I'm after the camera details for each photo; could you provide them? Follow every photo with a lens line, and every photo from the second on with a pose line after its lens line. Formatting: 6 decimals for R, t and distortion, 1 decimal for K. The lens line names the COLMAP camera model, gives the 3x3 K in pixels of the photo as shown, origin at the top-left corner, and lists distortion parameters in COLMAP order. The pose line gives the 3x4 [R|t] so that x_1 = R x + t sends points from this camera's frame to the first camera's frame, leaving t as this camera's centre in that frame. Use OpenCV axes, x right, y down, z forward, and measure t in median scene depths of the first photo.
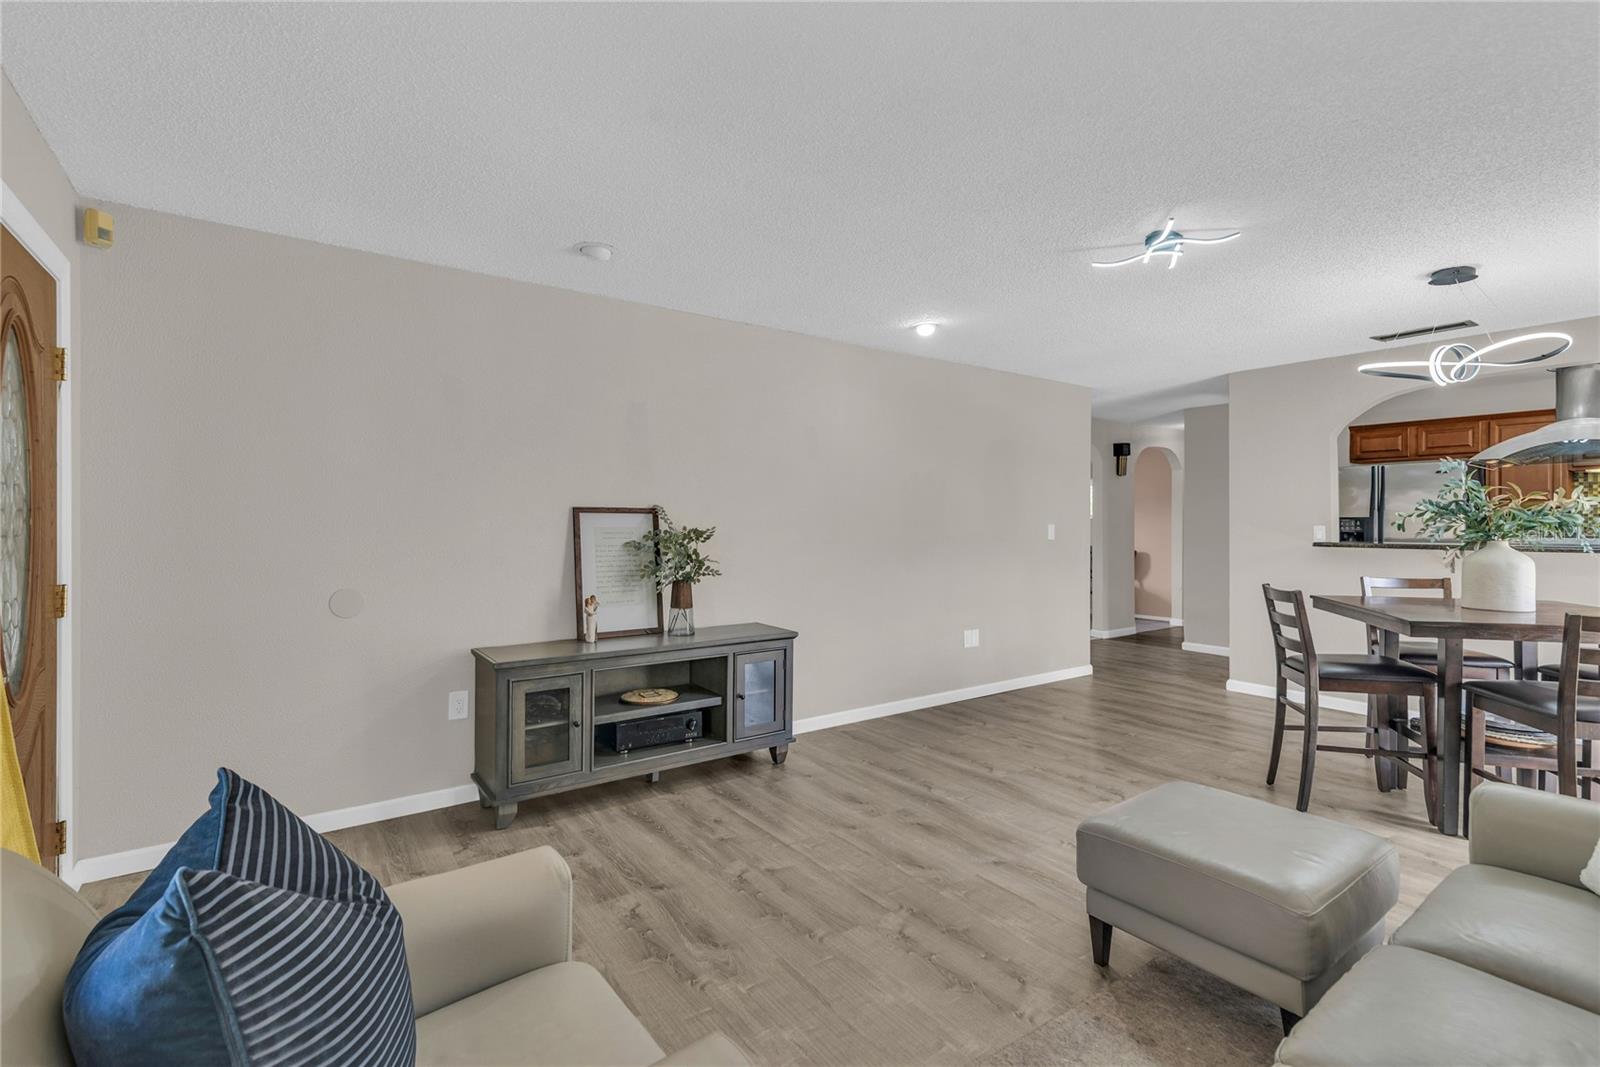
lens RADIAL K [[724.2, 0, 800.0], [0, 724.2, 533.5], [0, 0, 1]] dist [0.000999, -0.000014]
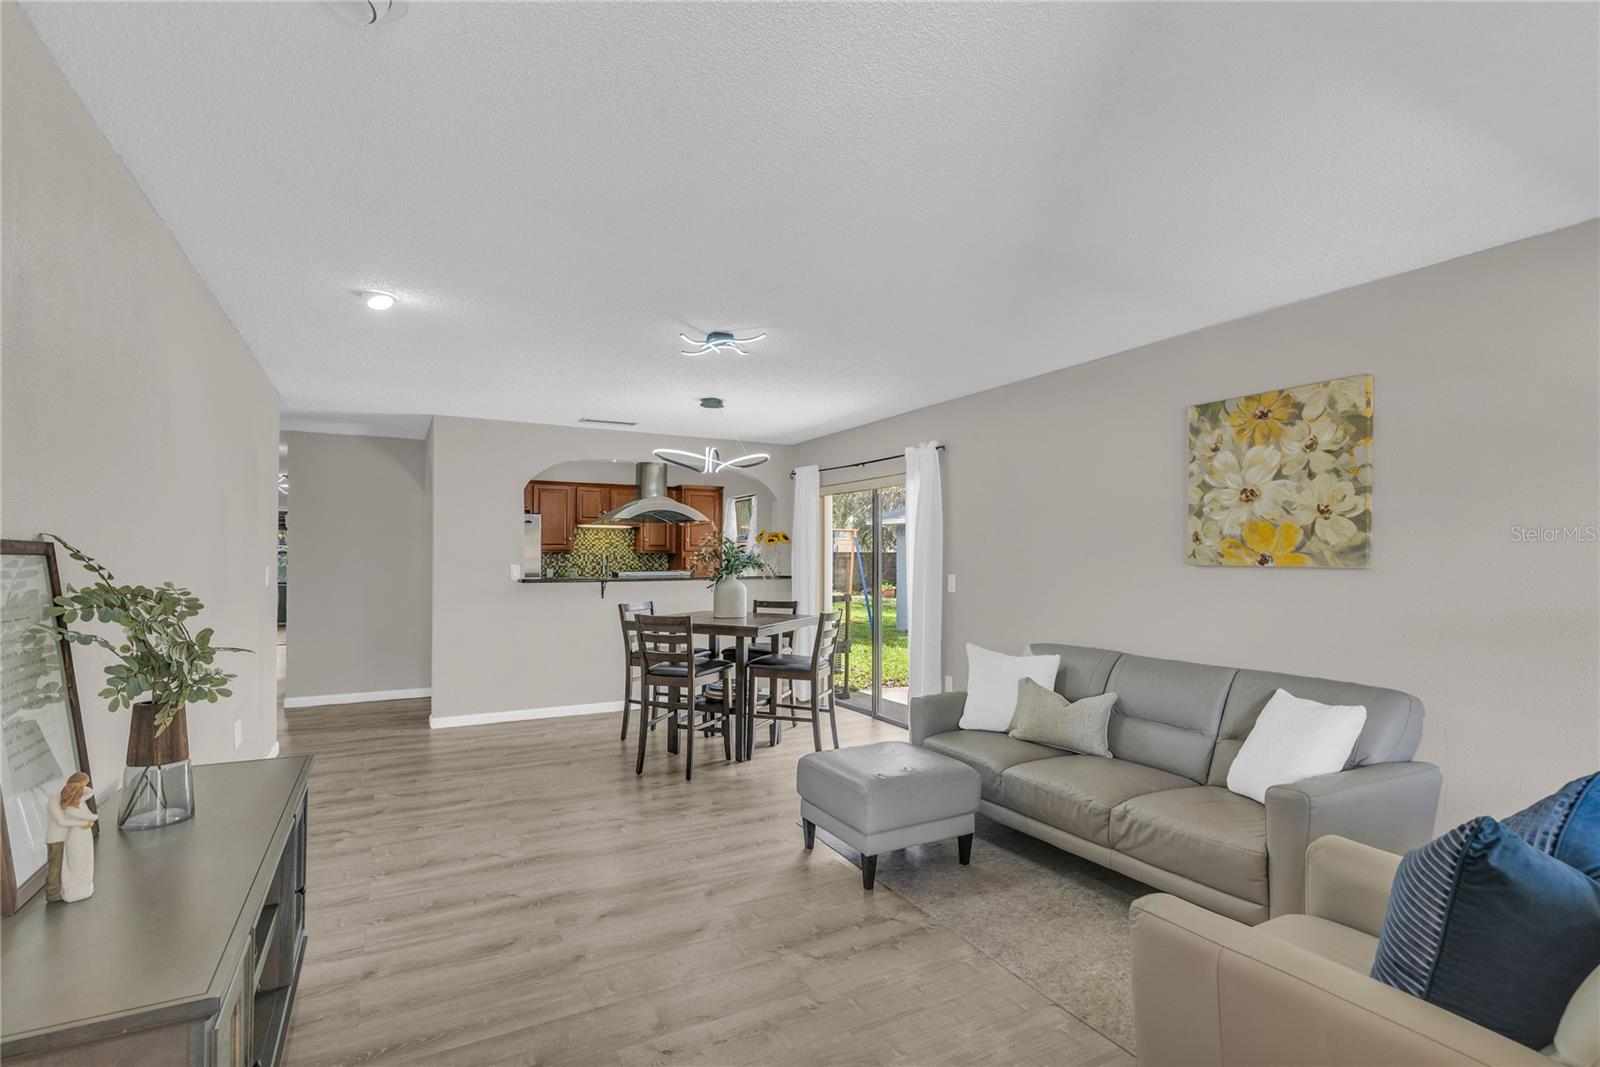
lens RADIAL K [[757.7, 0, 806.7], [0, 757.7, 557.6], [0, 0, 1]] dist [0.000581, 0.000062]
pose [[0.123469, -0.000329, 0.992348, -0.672144], [0.011737, 0.999930, -0.001128, -0.023233], [-0.992279, 0.011787, 0.123464, 0.609767]]
